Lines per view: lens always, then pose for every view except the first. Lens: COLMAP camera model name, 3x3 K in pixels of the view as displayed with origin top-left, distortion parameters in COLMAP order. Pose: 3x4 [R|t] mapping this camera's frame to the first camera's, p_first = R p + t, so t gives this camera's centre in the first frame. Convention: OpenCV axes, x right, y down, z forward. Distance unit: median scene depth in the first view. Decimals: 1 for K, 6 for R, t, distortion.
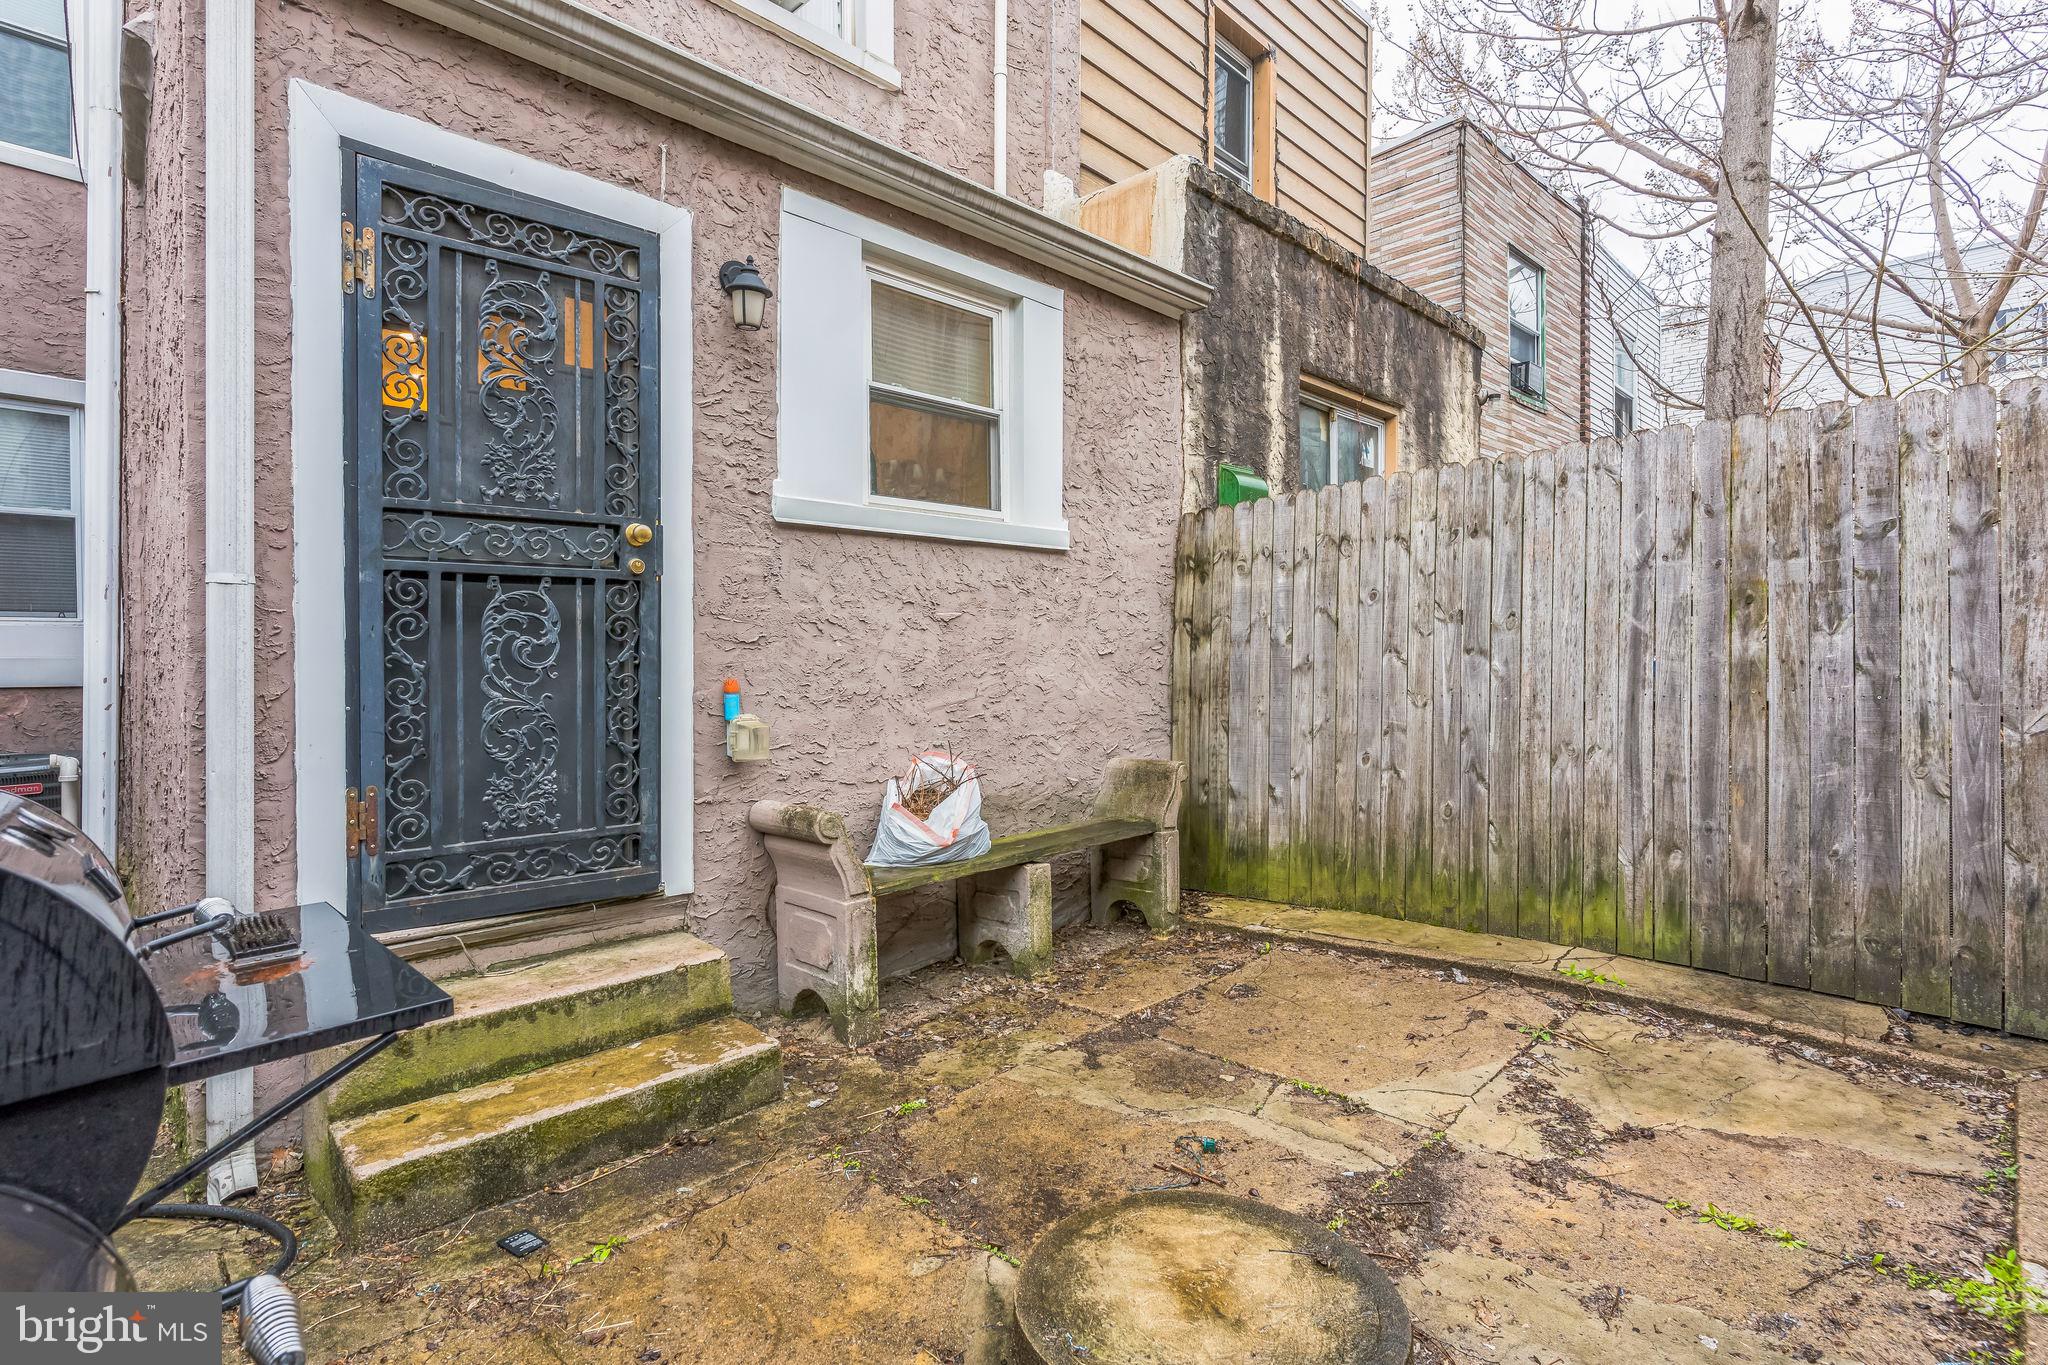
lens RADIAL K [[996.0, 0, 1016.9], [0, 996.0, 672.9], [0, 0, 1]] dist [-0.003279, 0.000025]
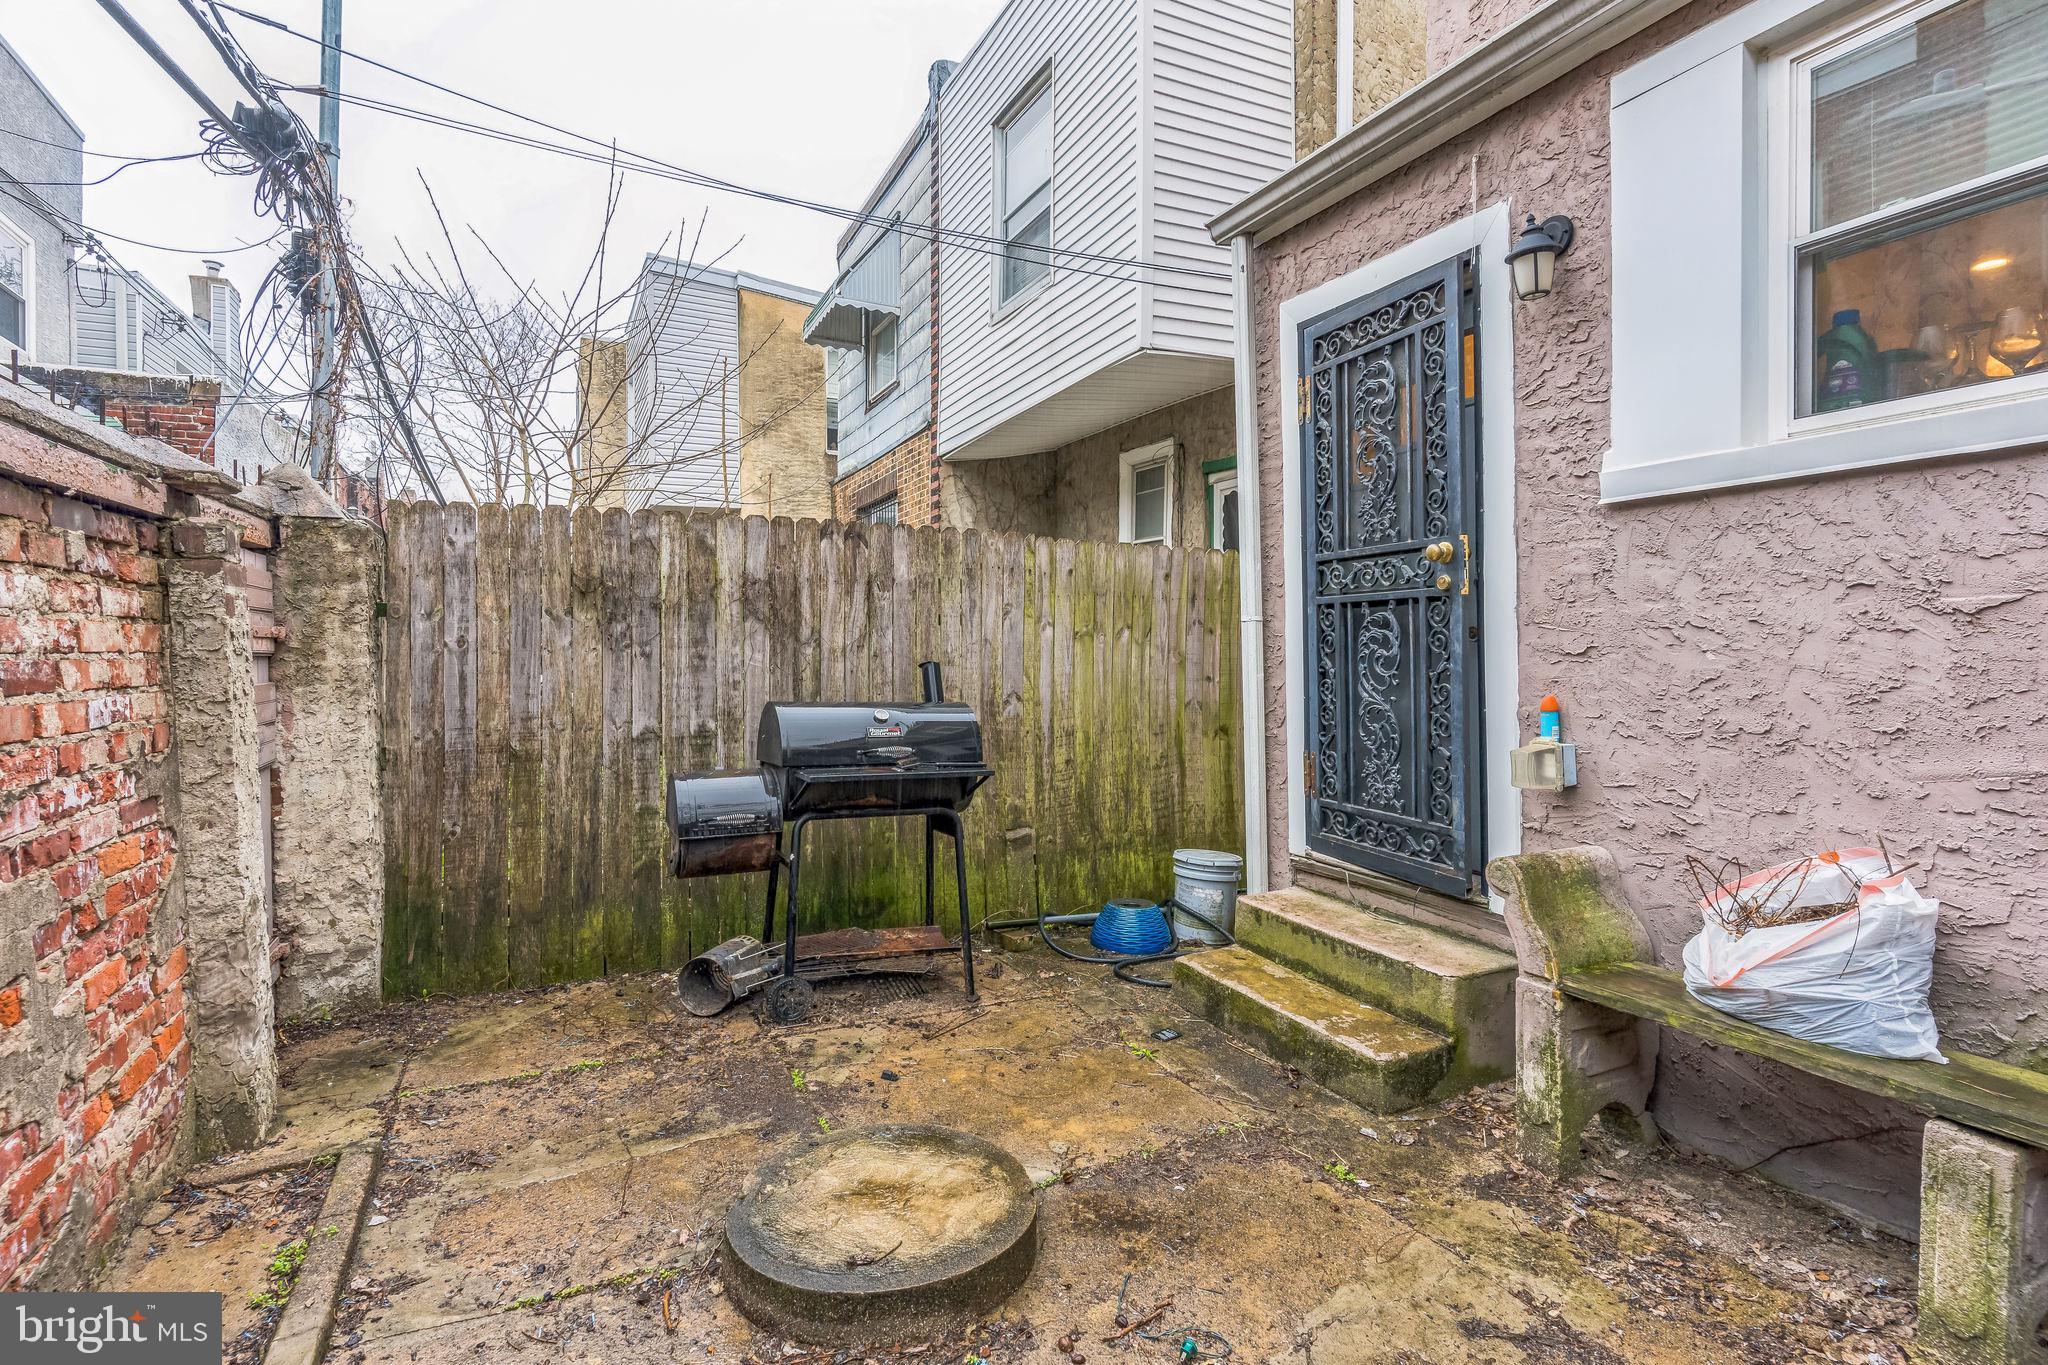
lens RADIAL K [[996.0, 0, 1015.9], [0, 996.0, 662.9], [0, 0, 1]] dist [-0.003279, 0.000025]
pose [[-0.344826, 0.024859, -0.938337, 0.745562], [-0.006607, 0.999560, 0.028908, -0.048187], [0.938643, 0.016168, -0.344510, 0.912597]]
